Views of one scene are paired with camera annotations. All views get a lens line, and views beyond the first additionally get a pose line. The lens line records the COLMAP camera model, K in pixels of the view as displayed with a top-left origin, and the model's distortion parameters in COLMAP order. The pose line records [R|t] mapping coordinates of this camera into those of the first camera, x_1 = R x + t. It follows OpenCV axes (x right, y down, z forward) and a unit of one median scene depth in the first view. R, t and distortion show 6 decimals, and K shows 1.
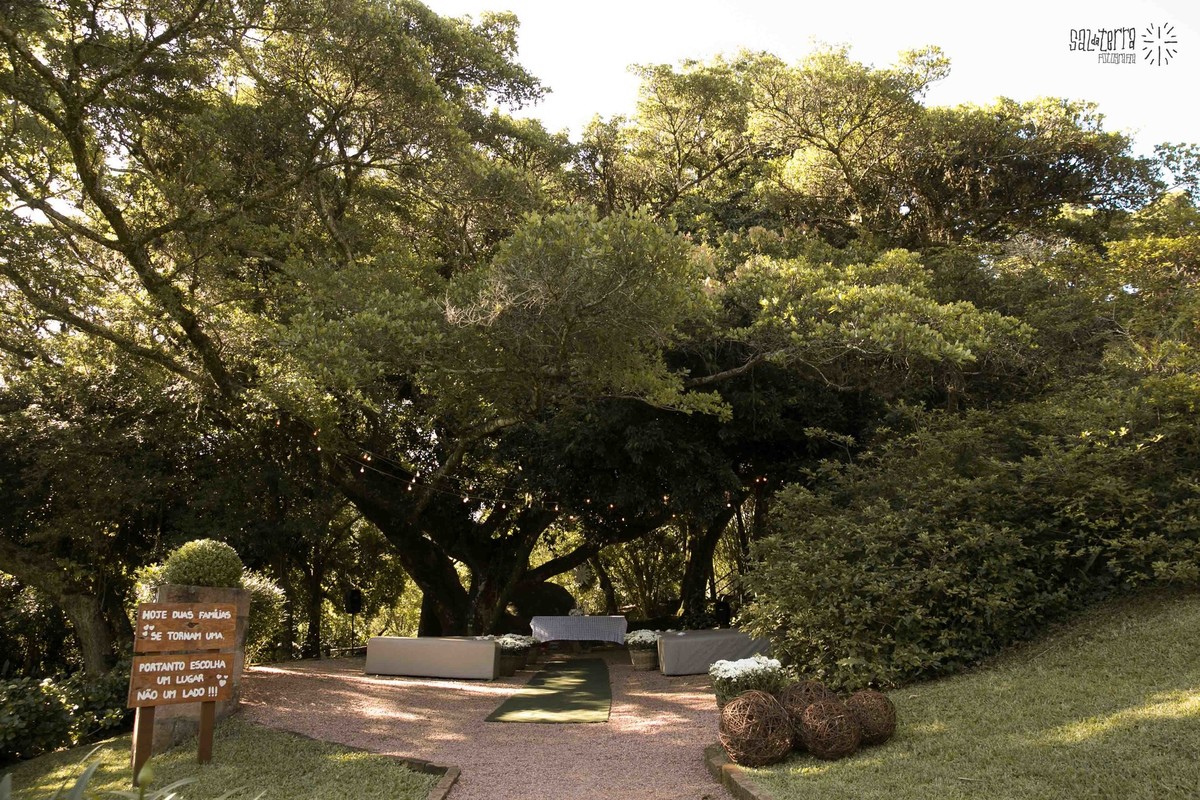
lens RADIAL K [[1254.6, 0, 600.6], [0, 1254.6, 443.7], [0, 0, 1]] dist [0.013223, 0.023645]
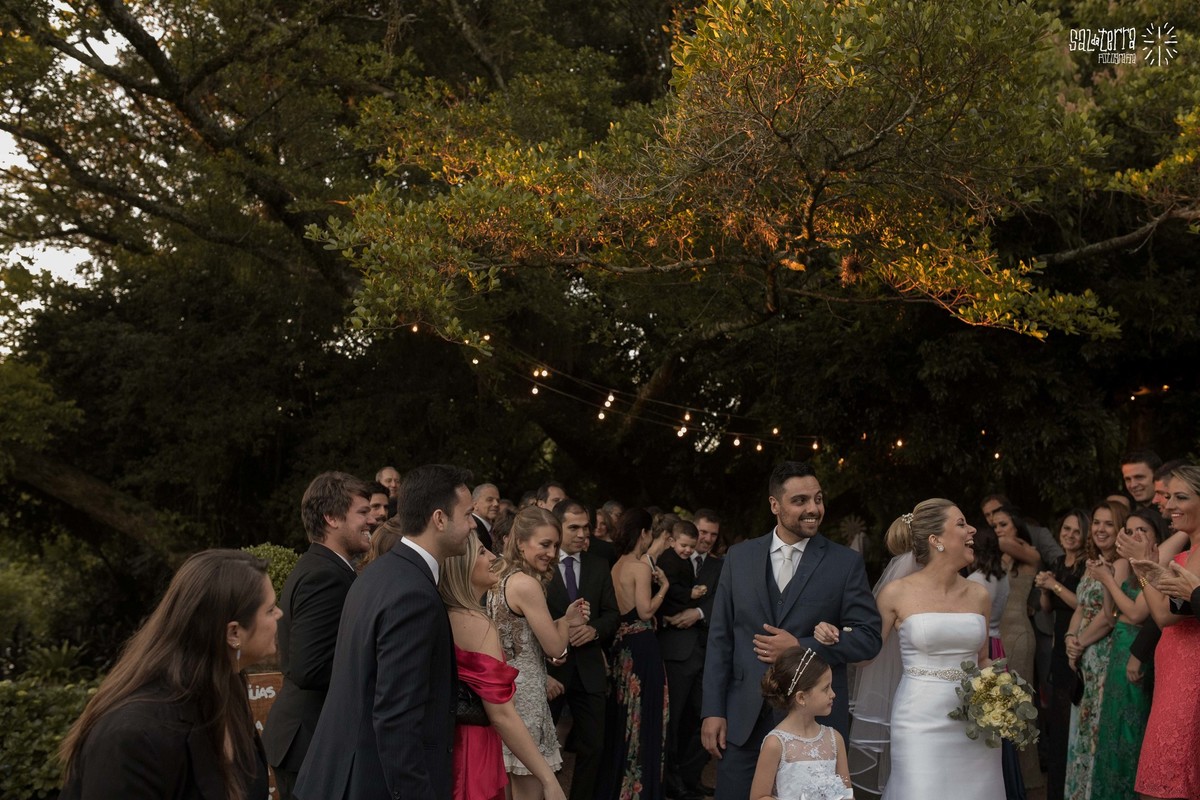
lens RADIAL K [[1254.6, 0, 600.6], [0, 1254.6, 443.7], [0, 0, 1]] dist [0.013223, 0.023645]
pose [[0.973881, -0.006556, -0.226964, 0.007194], [0.040721, 0.988419, 0.146181, -0.060471], [0.223377, -0.151605, 0.962870, 0.375767]]
